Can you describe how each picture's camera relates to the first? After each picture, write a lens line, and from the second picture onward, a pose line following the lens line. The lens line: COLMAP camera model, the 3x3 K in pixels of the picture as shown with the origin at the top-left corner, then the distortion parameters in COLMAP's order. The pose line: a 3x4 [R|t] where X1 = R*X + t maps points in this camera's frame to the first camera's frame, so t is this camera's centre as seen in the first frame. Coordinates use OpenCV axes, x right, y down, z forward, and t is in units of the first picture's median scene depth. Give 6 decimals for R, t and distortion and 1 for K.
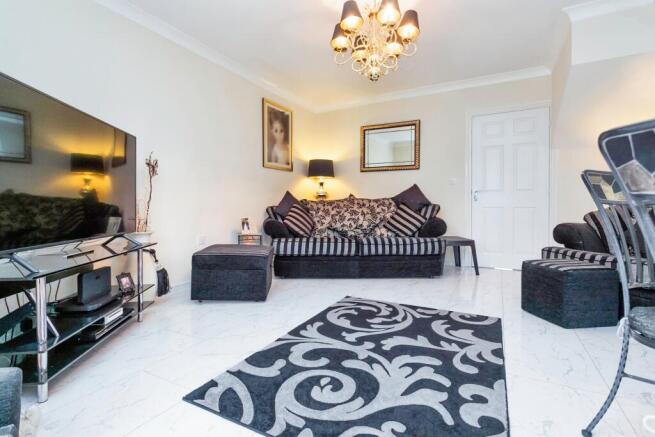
lens RADIAL K [[334.0, 0, 326.7], [0, 334.0, 215.0], [0, 0, 1]] dist [-0.026437, -0.000258]
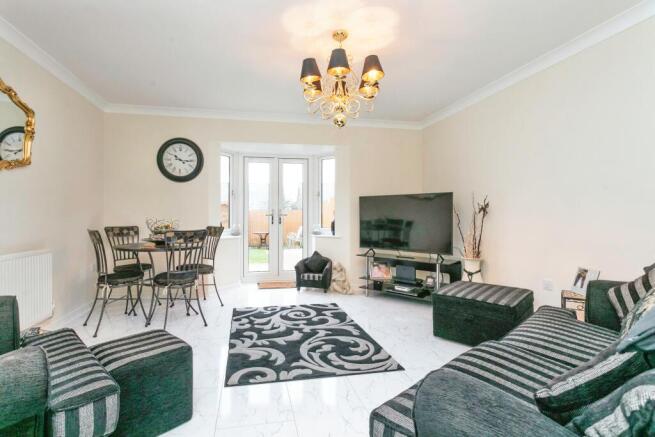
lens RADIAL K [[334.0, 0, 323.0], [0, 334.0, 216.4], [0, 0, 1]] dist [-0.026437, -0.000258]
pose [[-0.770435, 0.010831, -0.637426, 1.089252], [-0.005975, 0.999689, 0.024208, -0.208500], [0.637490, 0.022459, -0.770131, 2.273899]]
